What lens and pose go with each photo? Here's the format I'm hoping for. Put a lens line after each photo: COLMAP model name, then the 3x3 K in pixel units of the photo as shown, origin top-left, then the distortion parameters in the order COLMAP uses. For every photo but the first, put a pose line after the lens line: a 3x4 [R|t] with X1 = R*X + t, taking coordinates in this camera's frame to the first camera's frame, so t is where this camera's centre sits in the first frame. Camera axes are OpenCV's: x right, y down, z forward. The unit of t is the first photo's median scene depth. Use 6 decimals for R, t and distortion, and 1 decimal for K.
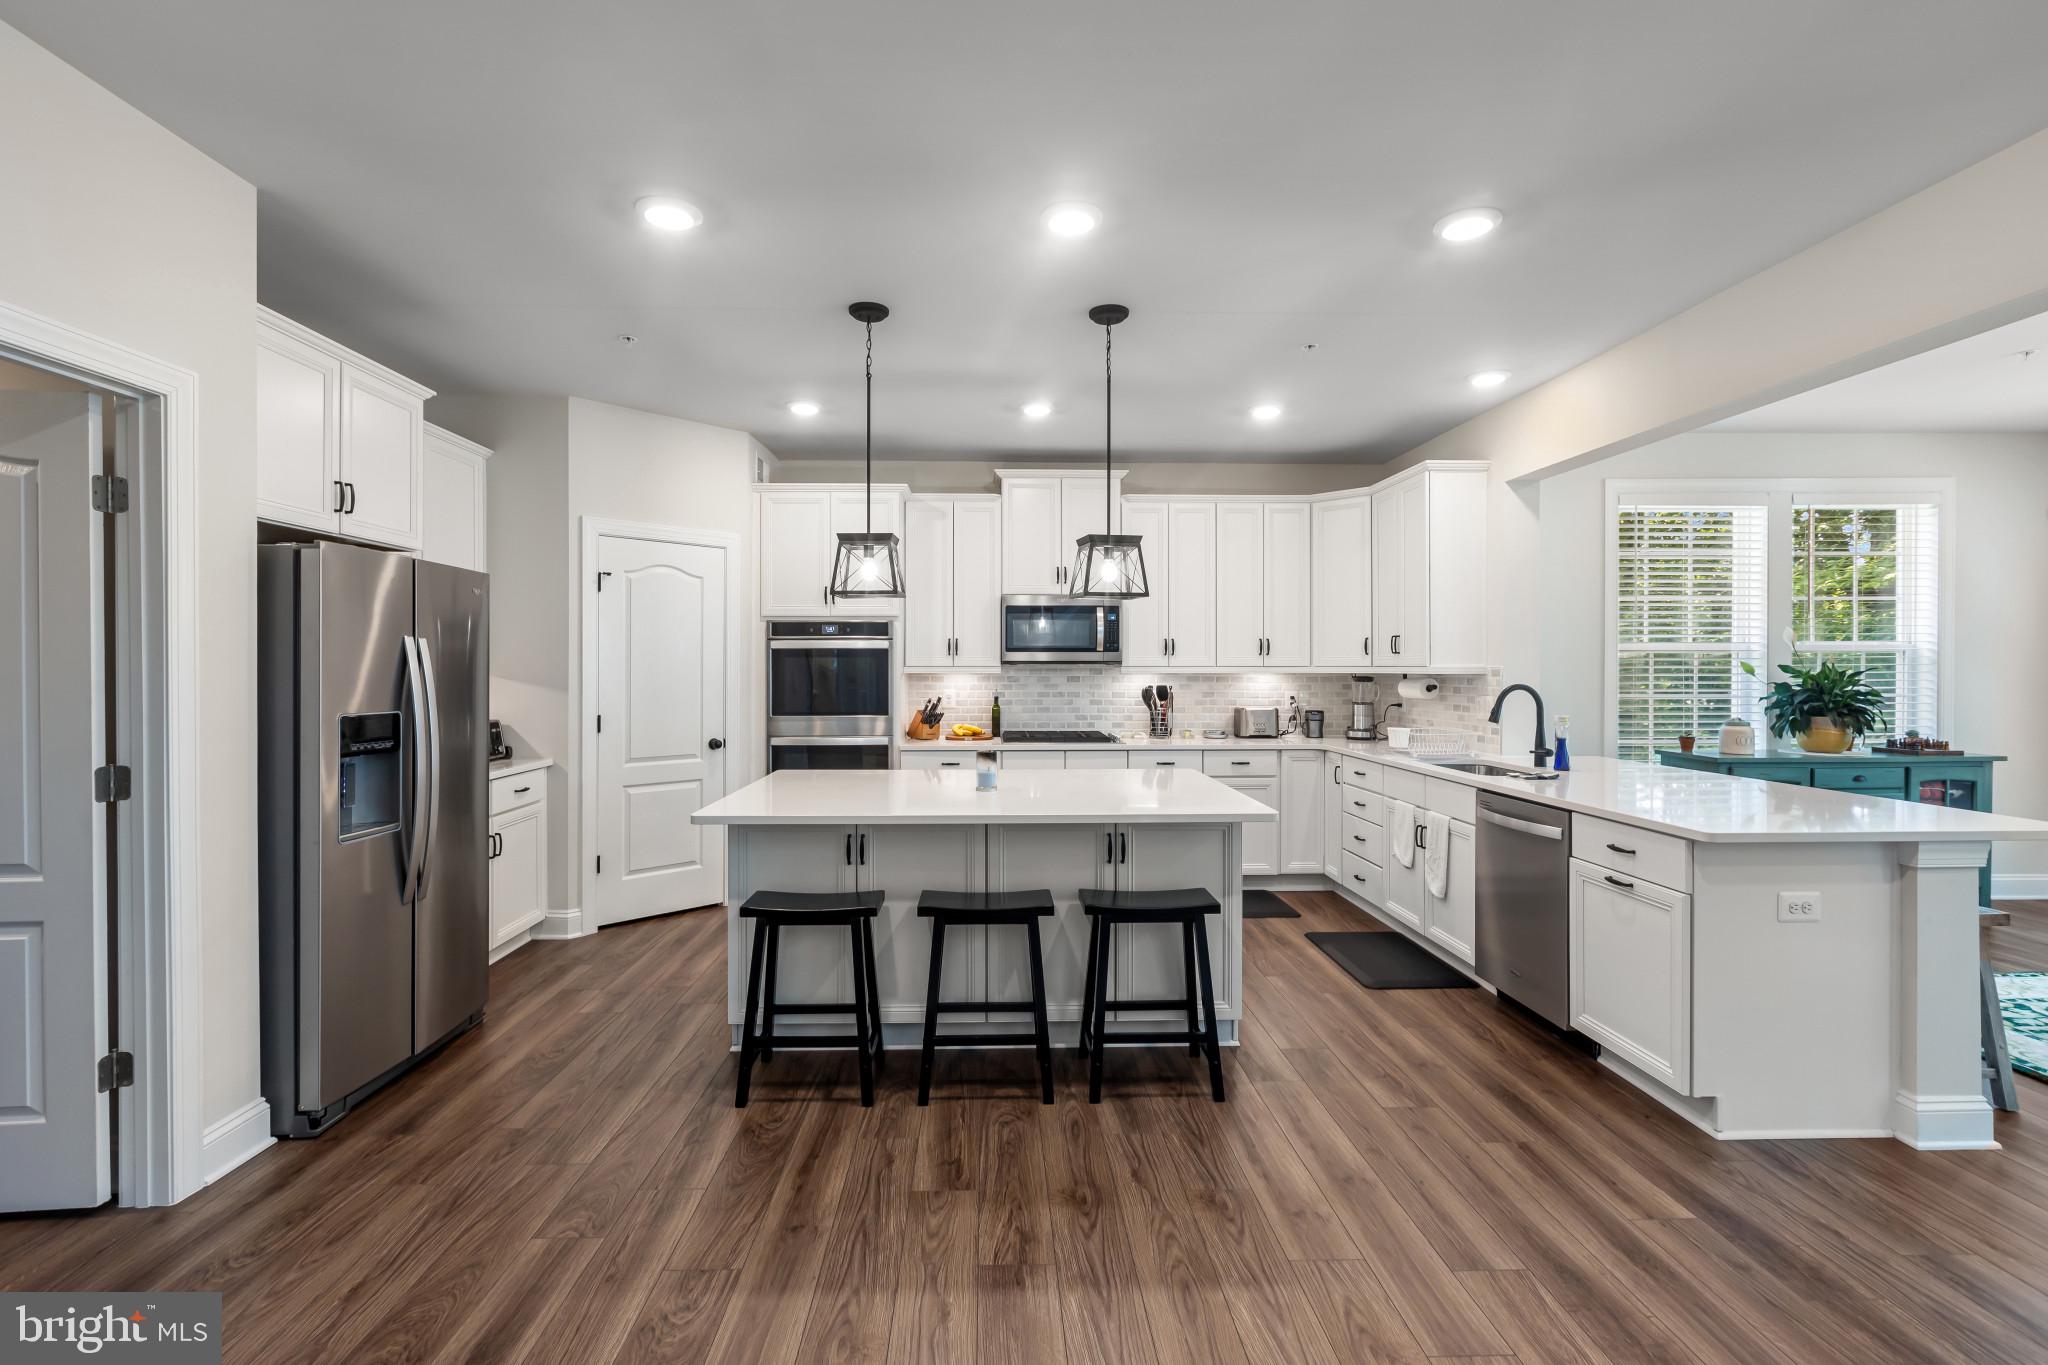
lens RADIAL K [[893.4, 0, 1024.0], [0, 893.4, 682.5], [0, 0, 1]] dist [-0.012373, -0.000651]
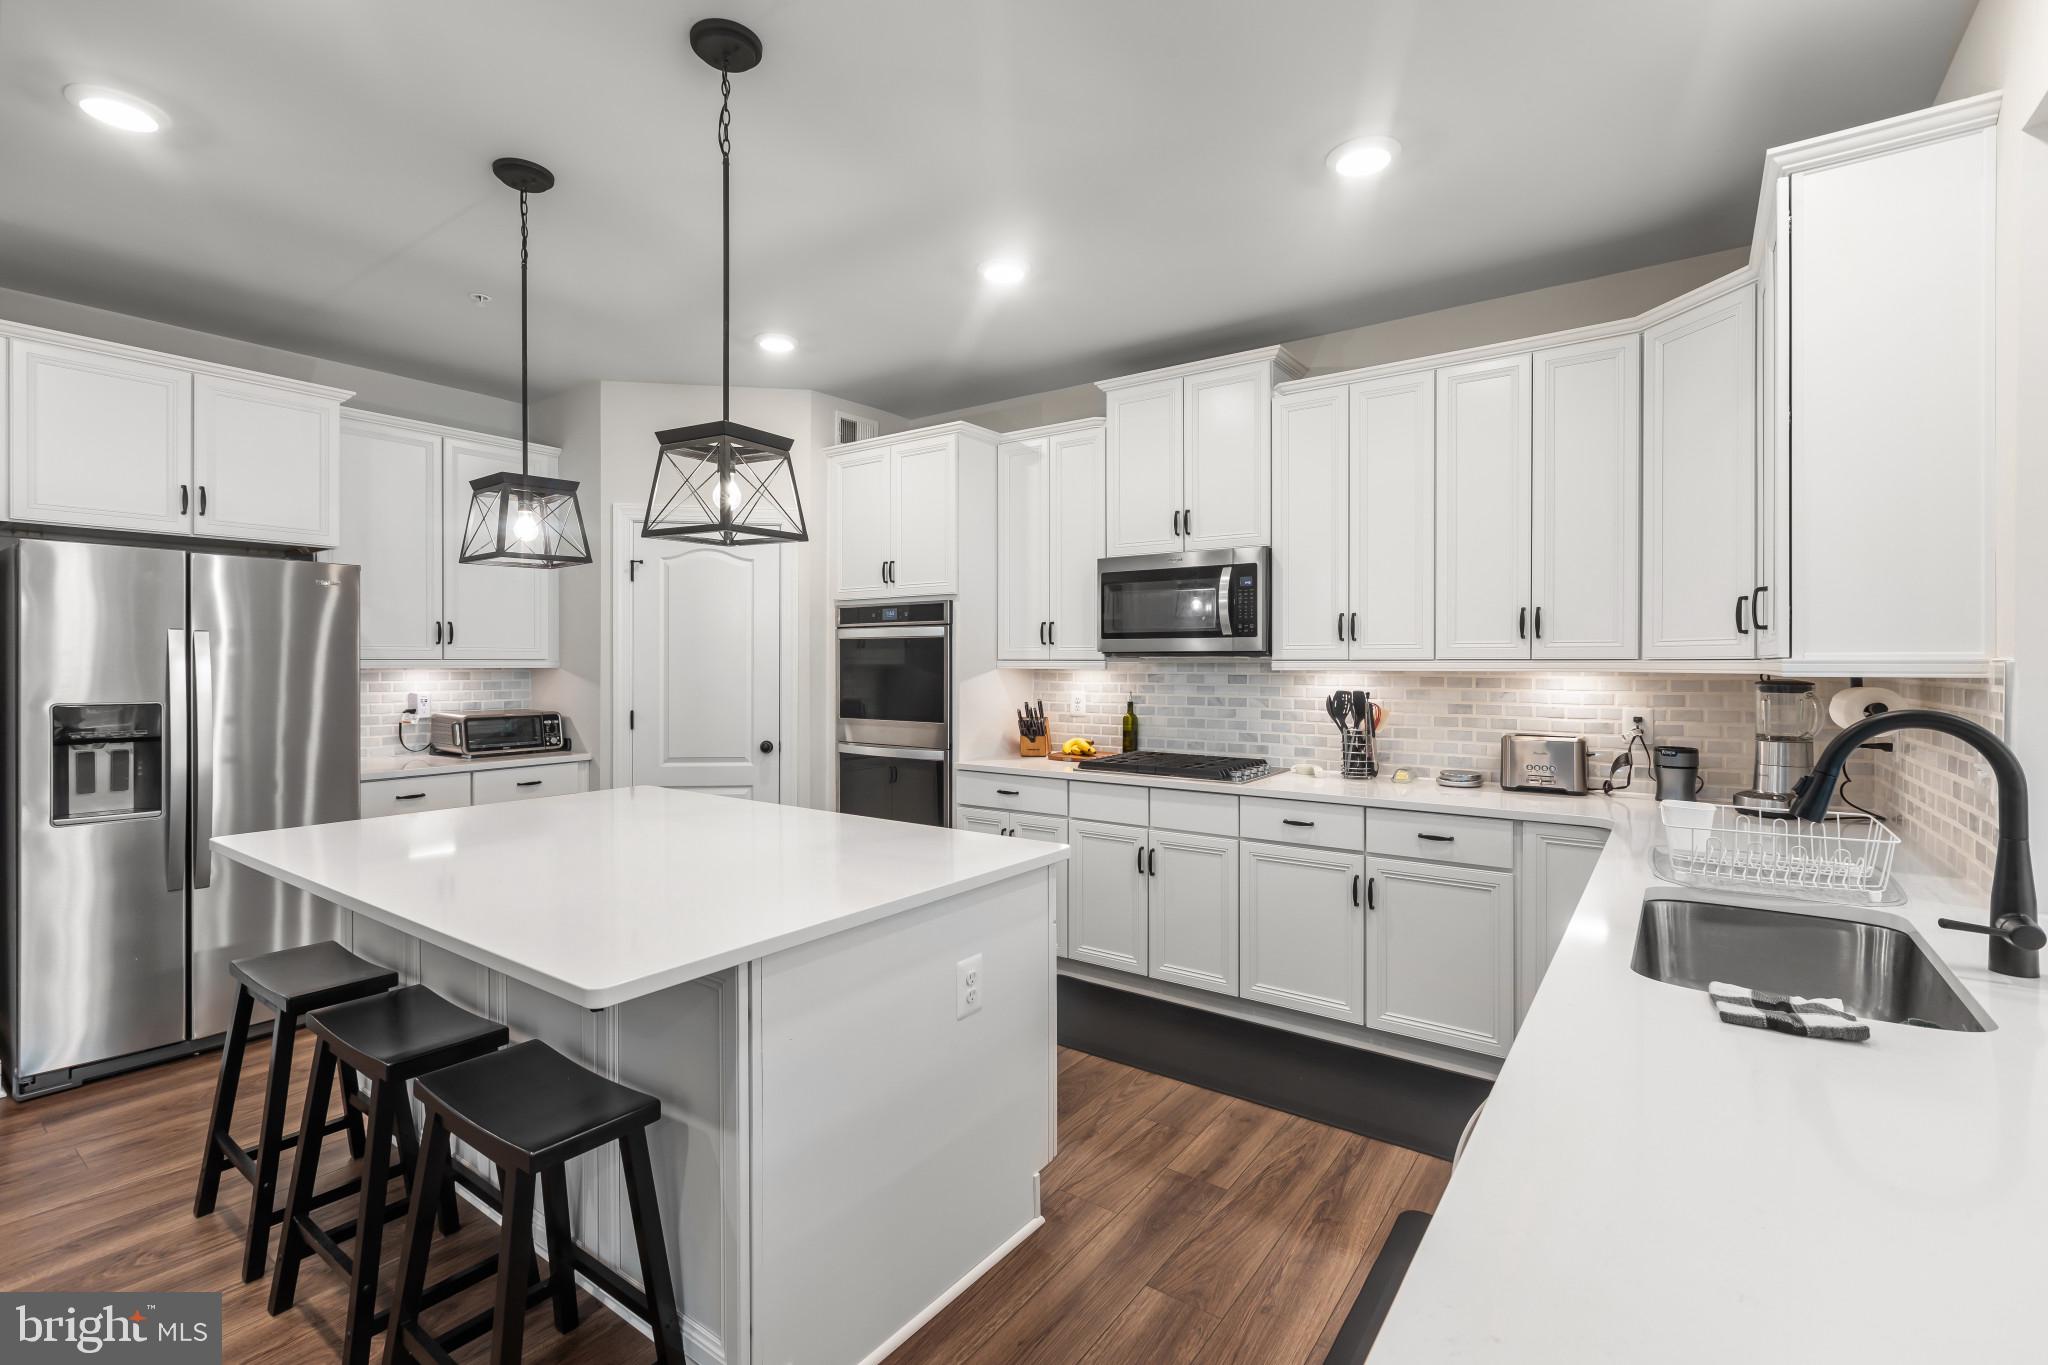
lens RADIAL K [[911.0, 0, 1025.4], [0, 911.0, 668.8], [0, 0, 1]] dist [-0.000767, 0.000165]
pose [[0.795876, 0.006804, -0.605422, 0.354746], [-0.009923, 0.999949, -0.001807, -0.008781], [0.605379, 0.007446, 0.795903, 0.383660]]
